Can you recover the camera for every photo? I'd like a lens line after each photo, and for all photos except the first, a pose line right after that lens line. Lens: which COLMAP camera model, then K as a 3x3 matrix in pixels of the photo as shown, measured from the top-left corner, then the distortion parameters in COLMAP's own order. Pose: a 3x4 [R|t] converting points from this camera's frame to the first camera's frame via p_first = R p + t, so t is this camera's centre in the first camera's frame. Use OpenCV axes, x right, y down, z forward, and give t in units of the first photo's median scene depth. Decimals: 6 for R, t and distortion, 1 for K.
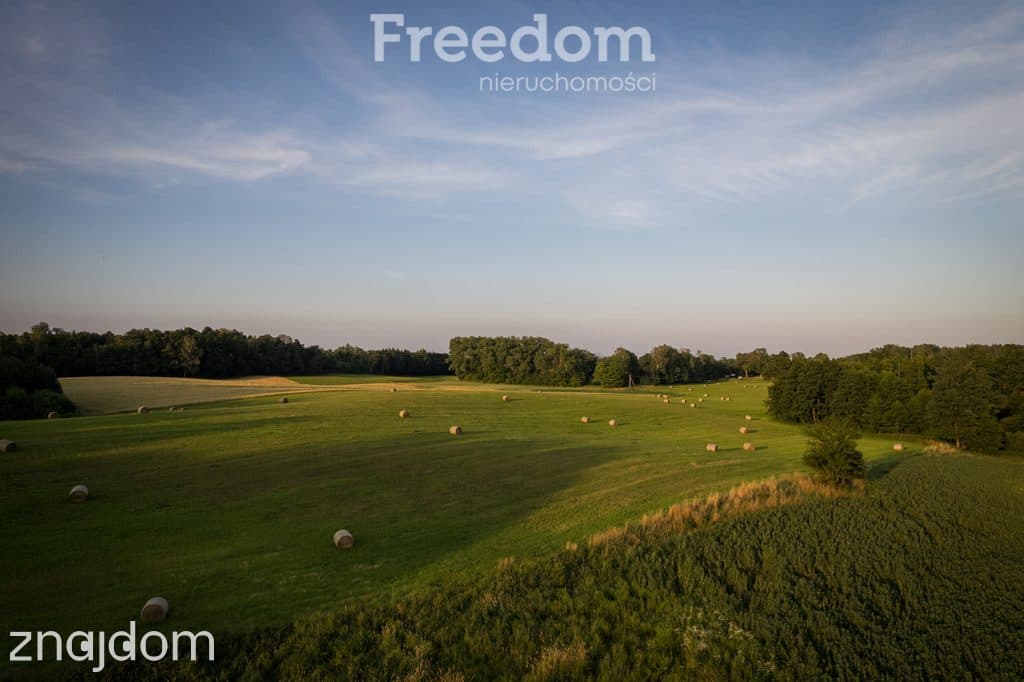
lens RADIAL K [[655.6, 0, 515.6], [0, 655.6, 340.5], [0, 0, 1]] dist [-0.078693, 0.070613]
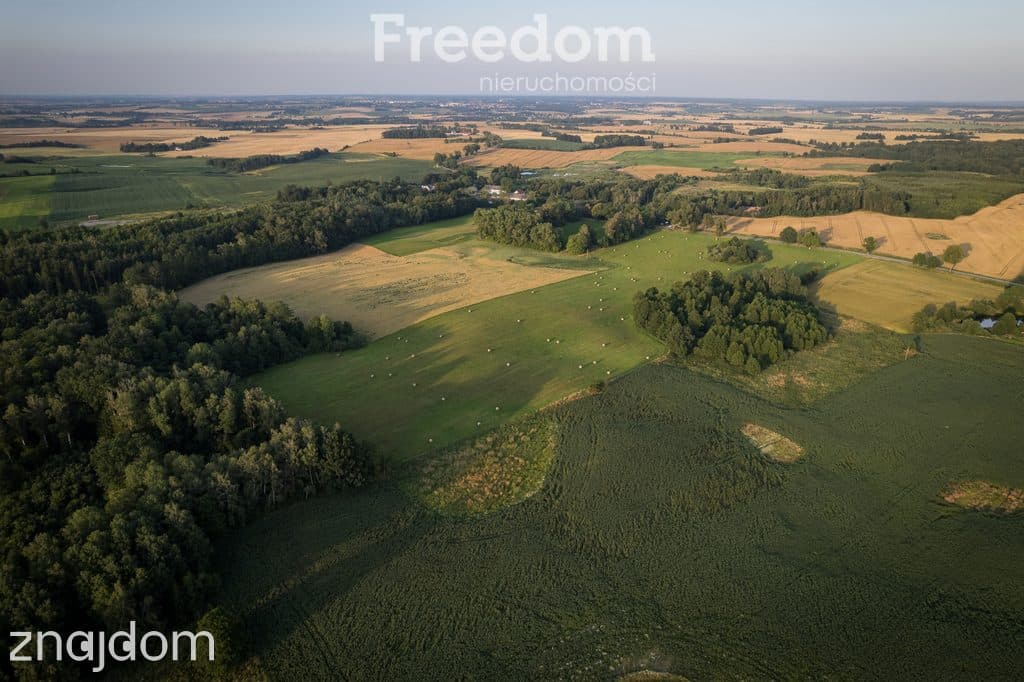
lens RADIAL K [[655.6, 0, 515.6], [0, 655.6, 340.5], [0, 0, 1]] dist [-0.078693, 0.070613]
pose [[0.999947, -0.008604, 0.005642, -0.070734], [0.005778, 0.923296, 0.384046, -1.346945], [-0.008513, -0.383993, 0.923297, -2.241026]]
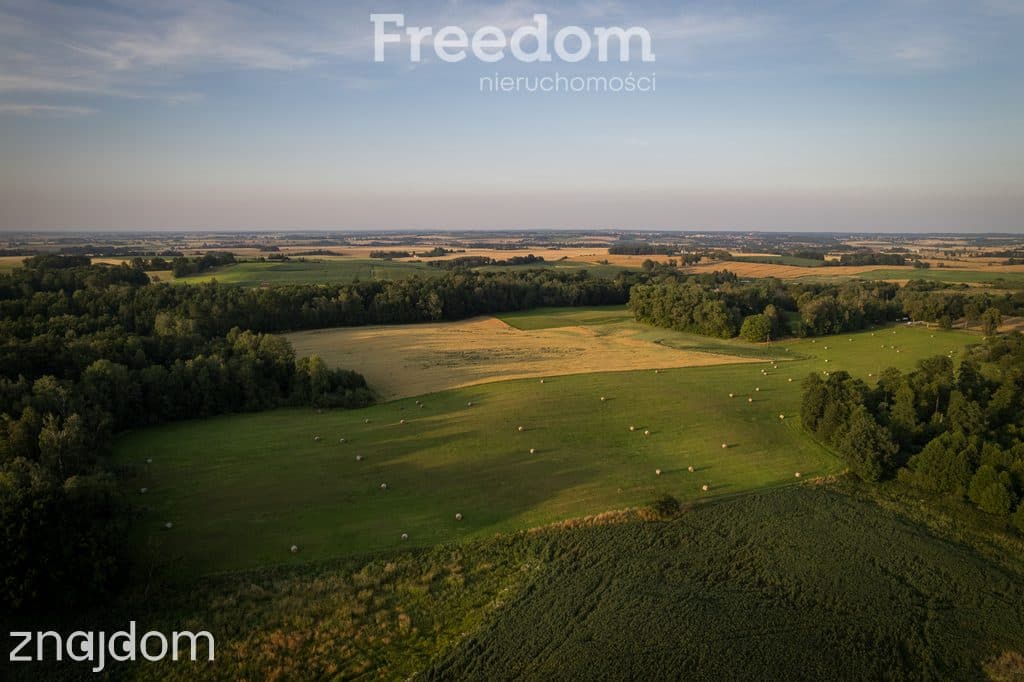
lens RADIAL K [[650.0, 0, 513.3], [0, 650.0, 362.6], [0, 0, 1]] dist [-0.079566, 0.069138]
pose [[0.933535, 0.063197, -0.352871, 0.567578], [0.018890, 0.974299, 0.224465, -0.611013], [0.357988, -0.216212, 0.908349, -0.868894]]
